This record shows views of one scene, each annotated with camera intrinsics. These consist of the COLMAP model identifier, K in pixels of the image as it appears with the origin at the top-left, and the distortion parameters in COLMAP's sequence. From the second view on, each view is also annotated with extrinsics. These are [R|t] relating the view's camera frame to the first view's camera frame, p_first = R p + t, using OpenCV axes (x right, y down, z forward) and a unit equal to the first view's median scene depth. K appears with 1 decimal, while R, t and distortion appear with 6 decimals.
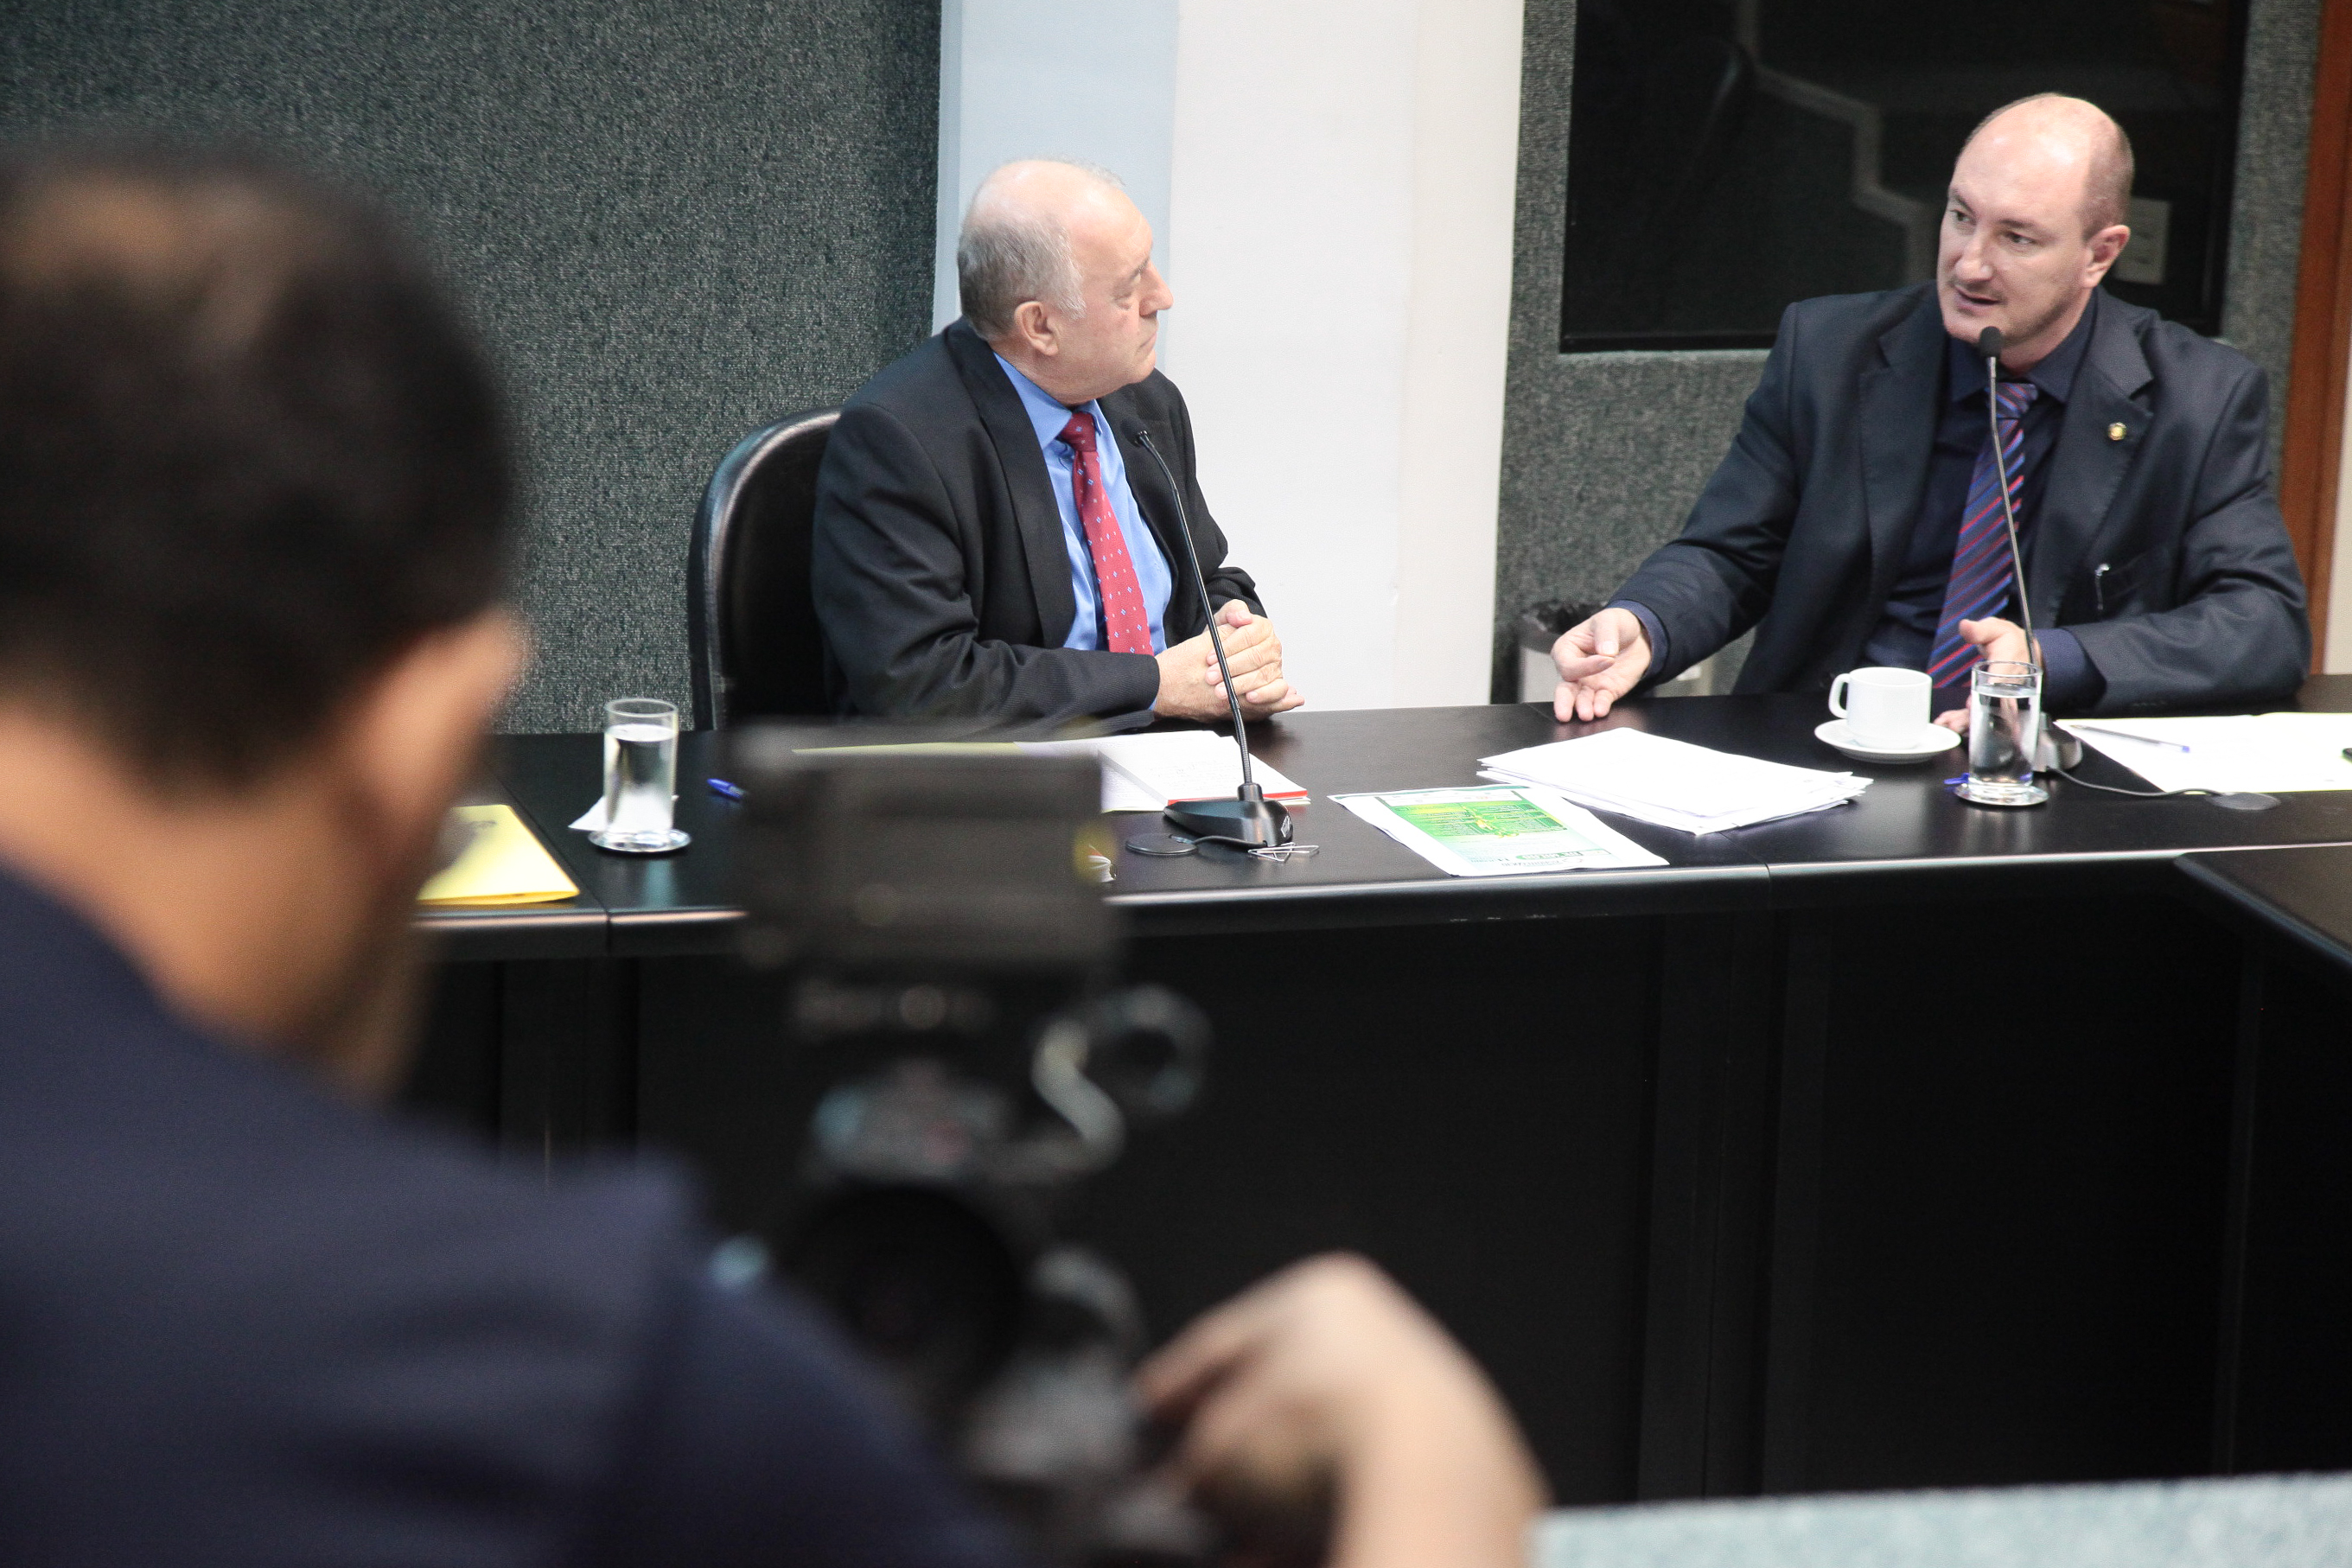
lens RADIAL K [[6771.8, 0, 1207.7], [0, 6771.8, 810.9], [0, 0, 1]] dist [0.624077, 0.624215]
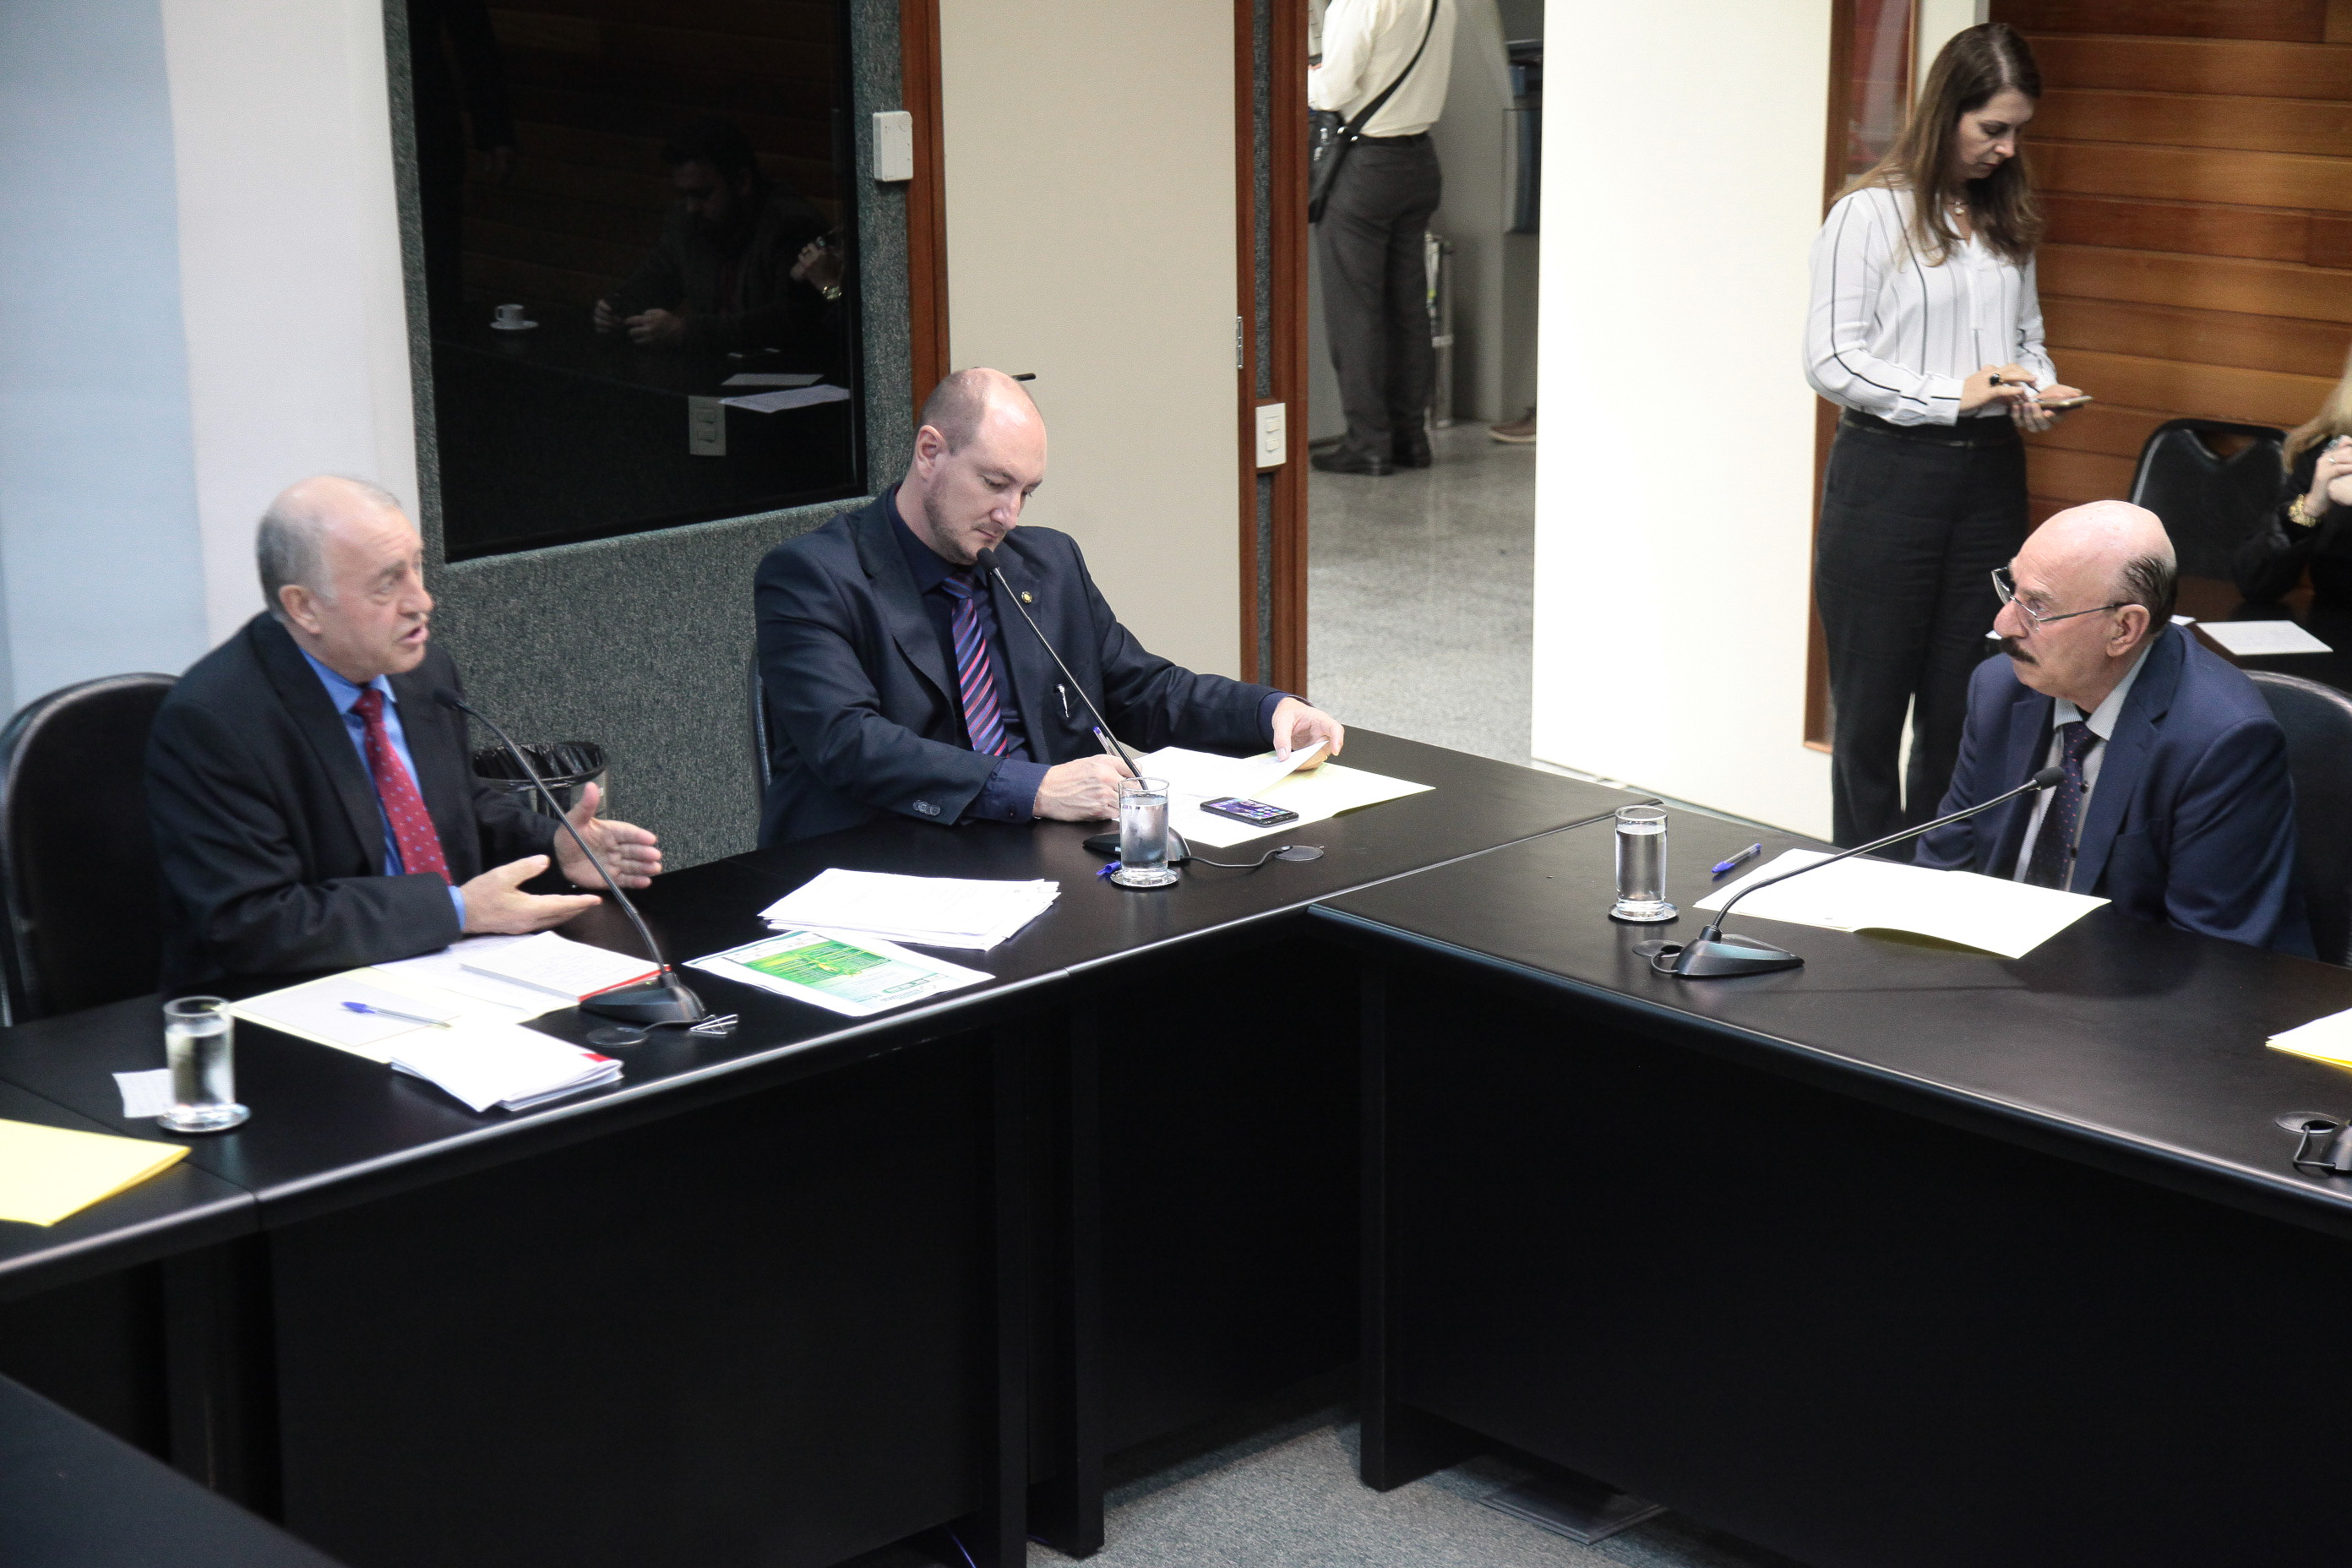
lens RADIAL K [[4241.4, 0, 1207.9], [0, 4241.4, 808.4], [0, 0, 1]] dist [0.296079, -0.075904]
pose [[0.894522, -0.155970, 0.418931, -0.177191], [0.143783, 0.987744, 0.060731, -0.052350], [-0.423269, 0.005910, 0.905985, 0.201956]]
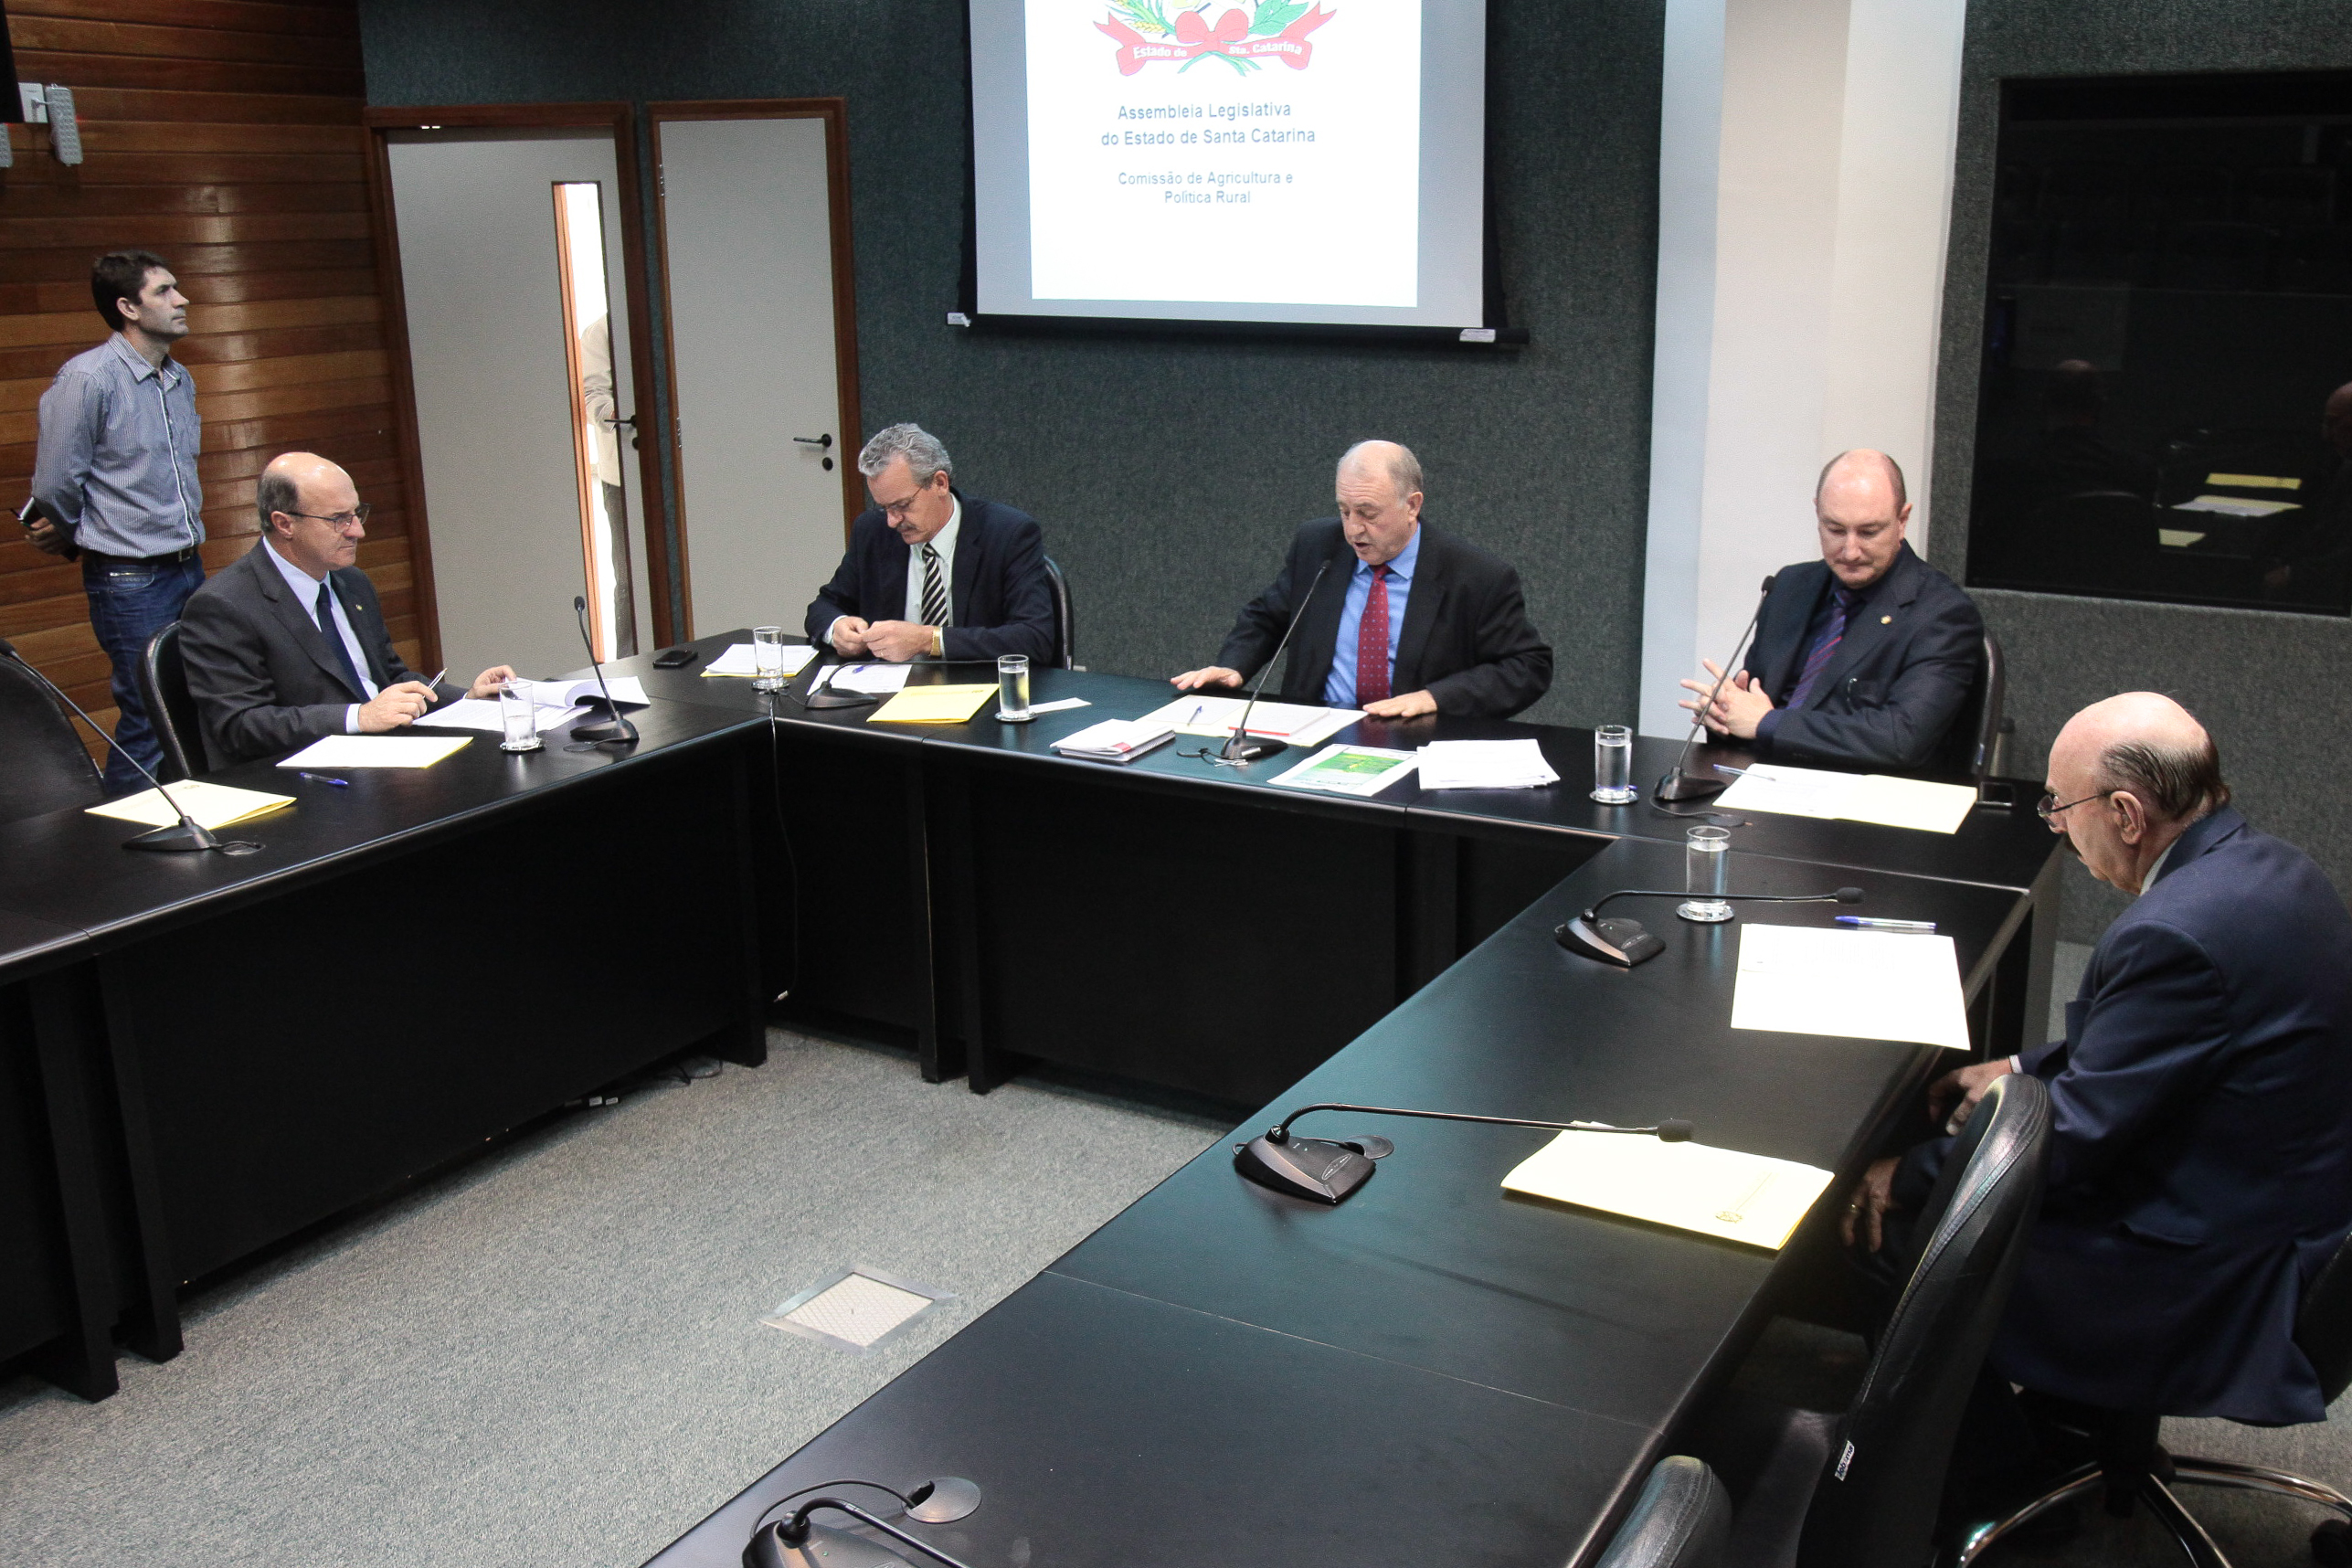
lens RADIAL K [[2183.0, 0, 1278.3], [0, 2183.0, 809.8], [0, 0, 1]] dist [-0.043168, 0.086804]
pose [[0.701776, 0.157283, -0.694819, 0.389004], [-0.135927, 0.986968, 0.086127, -0.030920], [0.699310, 0.034003, 0.714009, 0.410648]]
